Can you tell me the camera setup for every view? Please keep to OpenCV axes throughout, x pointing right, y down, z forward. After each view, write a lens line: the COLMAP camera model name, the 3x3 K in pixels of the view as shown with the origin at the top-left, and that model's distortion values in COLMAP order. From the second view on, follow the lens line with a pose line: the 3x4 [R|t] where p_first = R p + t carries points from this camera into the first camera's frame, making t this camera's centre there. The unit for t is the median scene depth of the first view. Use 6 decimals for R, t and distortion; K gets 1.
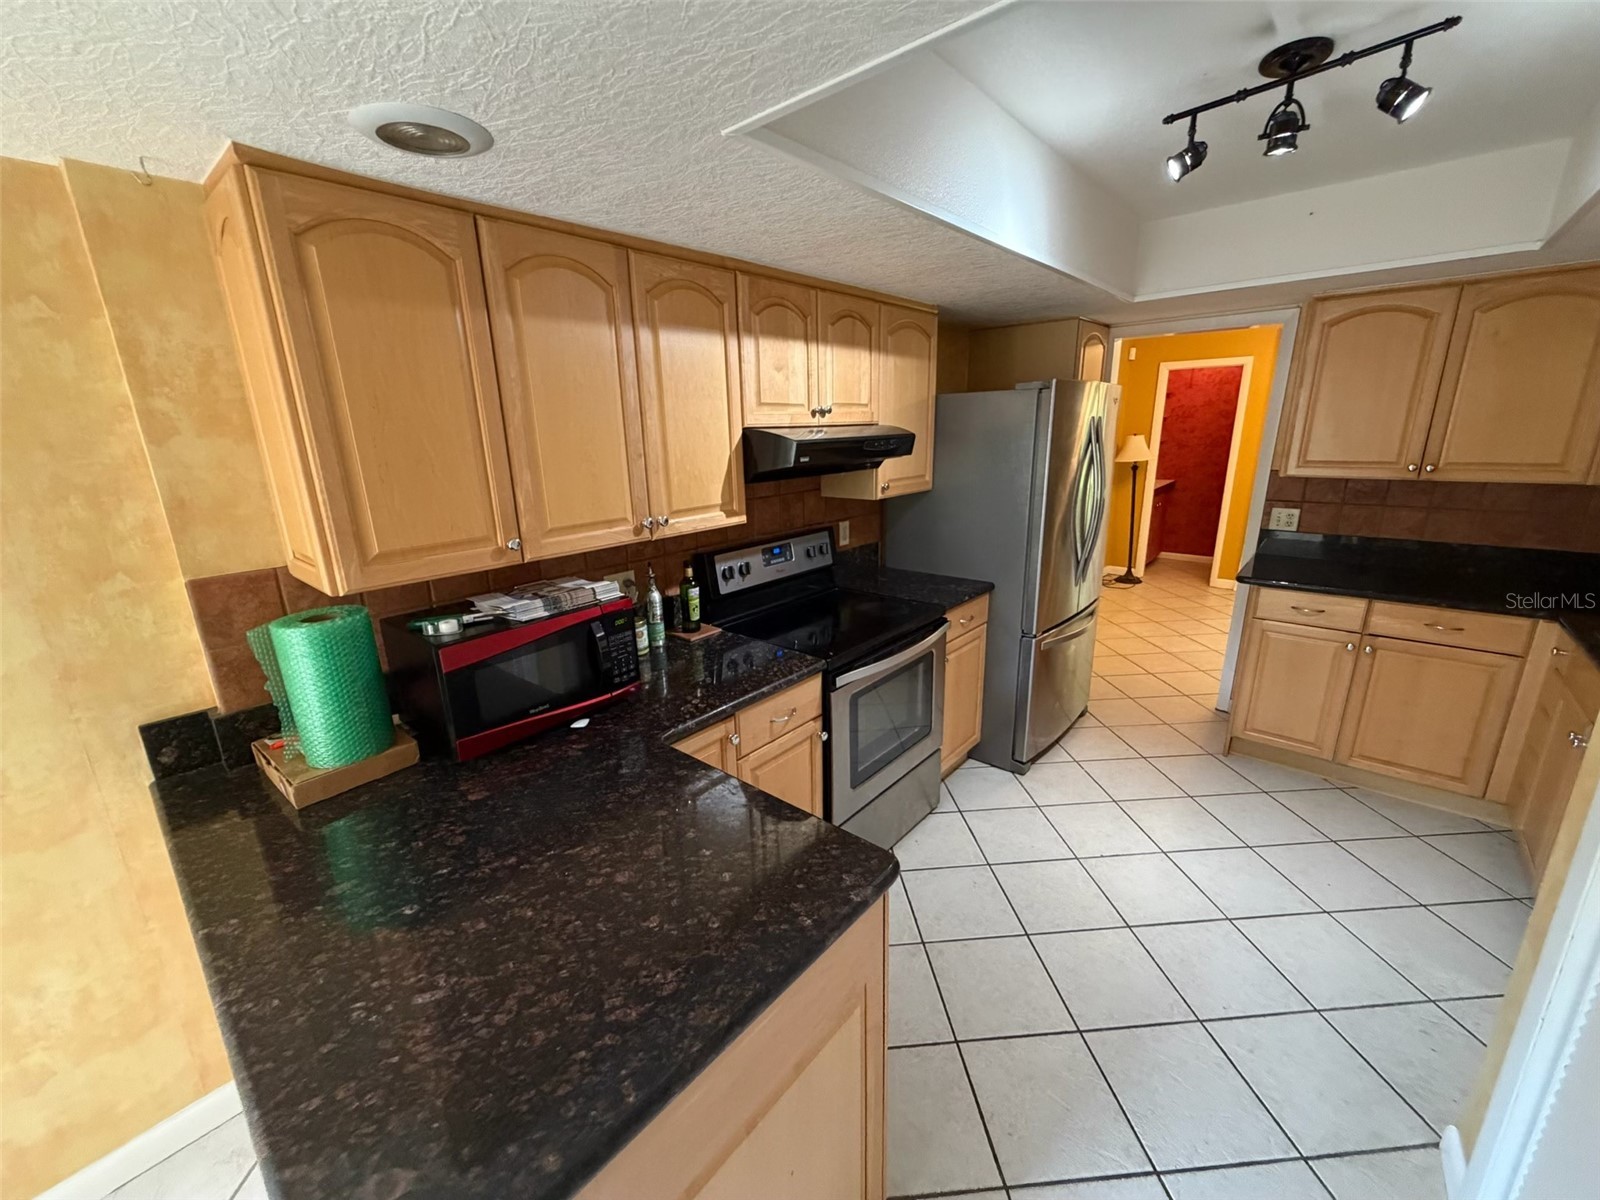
lens RADIAL K [[639.8, 0, 797.6], [0, 639.8, 594.5], [0, 0, 1]] dist [0.001852, 0.000441]
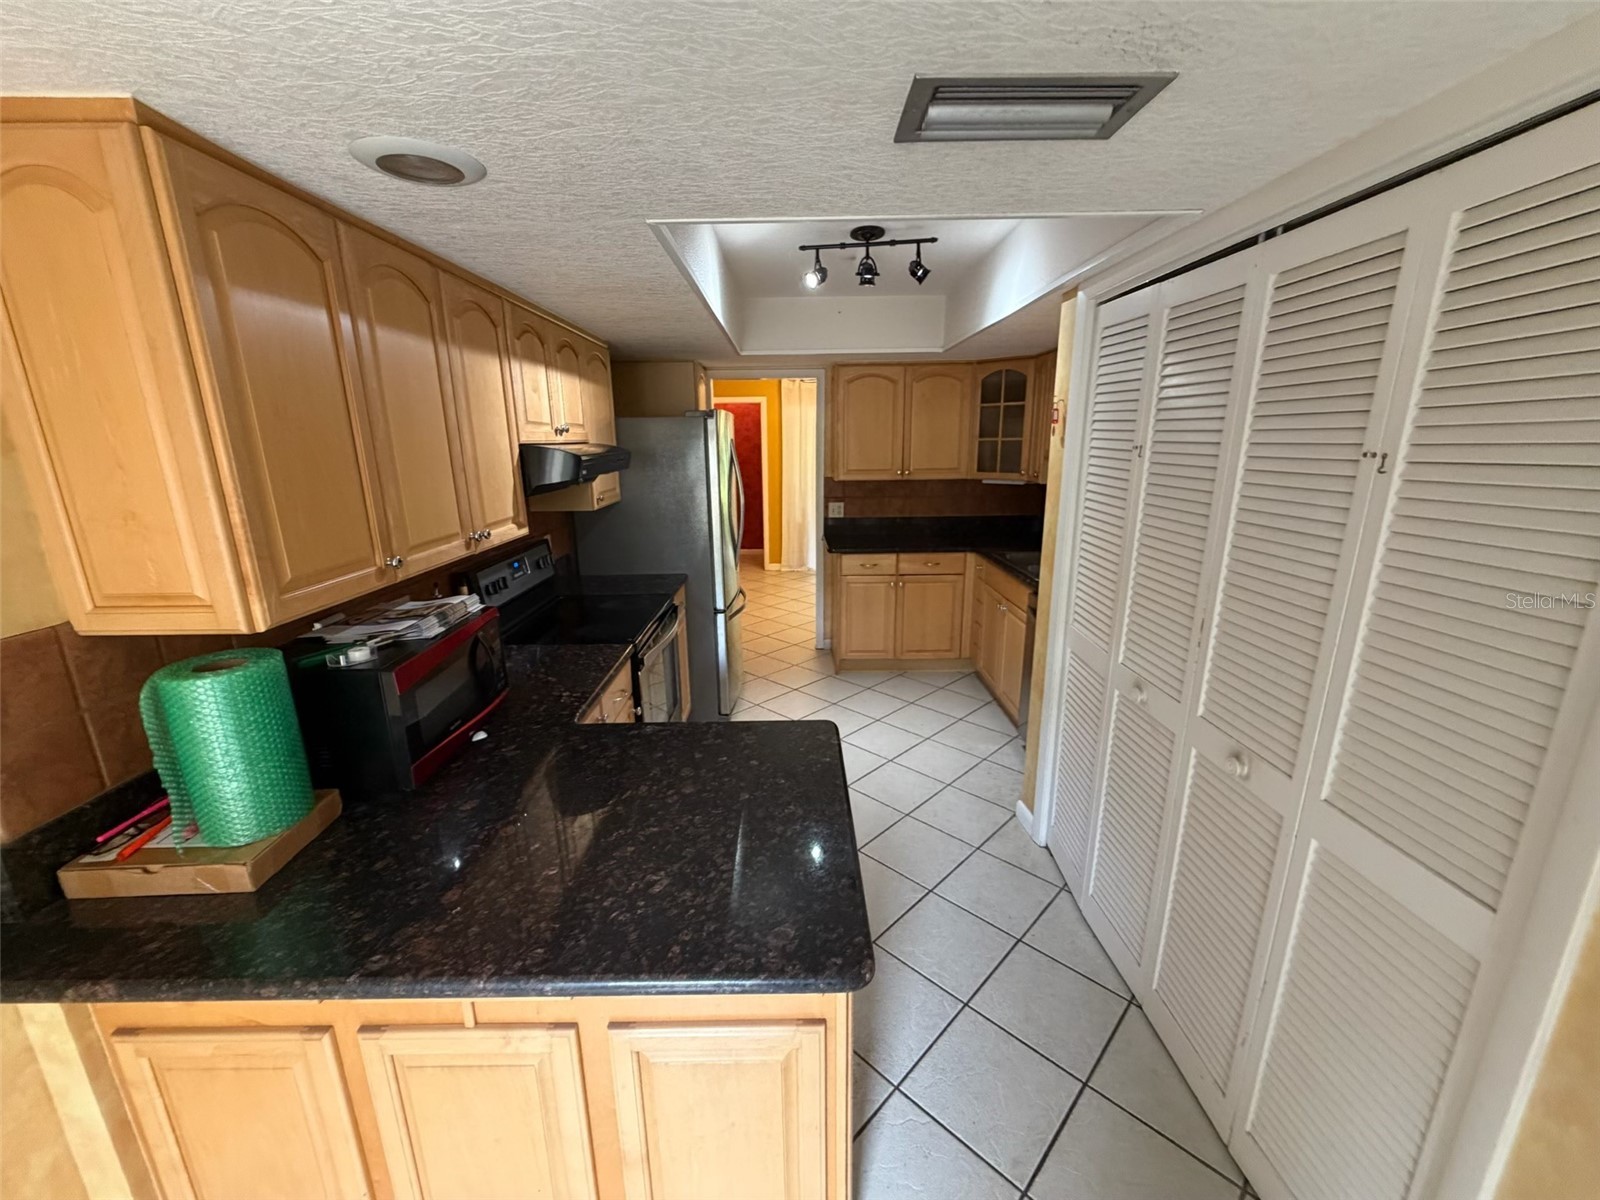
lens RADIAL K [[639.8, 0, 797.5], [0, 639.8, 591.6], [0, 0, 1]] dist [0.001852, 0.000441]
pose [[0.748681, -0.141385, 0.647679, -0.374621], [0.166458, 0.985786, 0.022776, 0.025408], [-0.641692, 0.090759, 0.761573, -0.062028]]
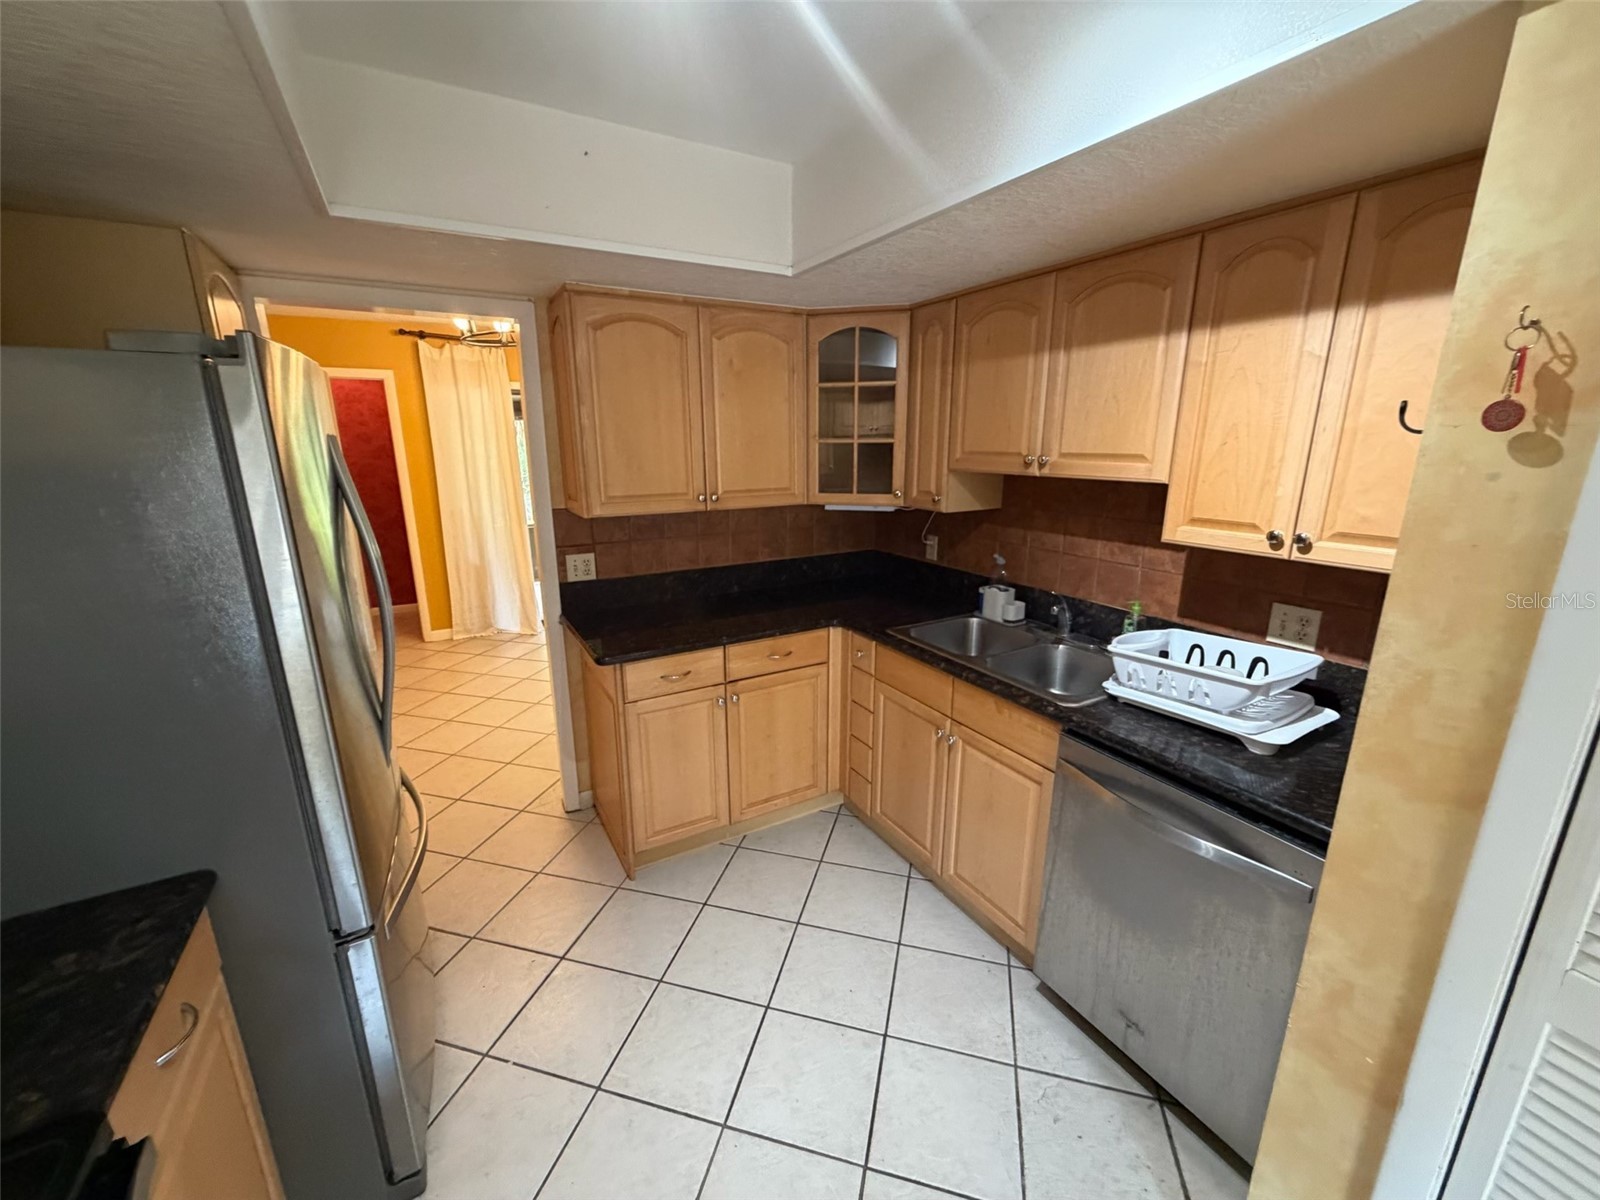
lens RADIAL K [[639.8, 0, 796.7], [0, 639.8, 598.7], [0, 0, 1]] dist [0.001852, 0.000441]
pose [[0.330789, -0.211451, 0.919710, 0.123935], [0.241401, 0.961109, 0.134145, -0.159391], [-0.912307, 0.177645, 0.368969, 0.597416]]
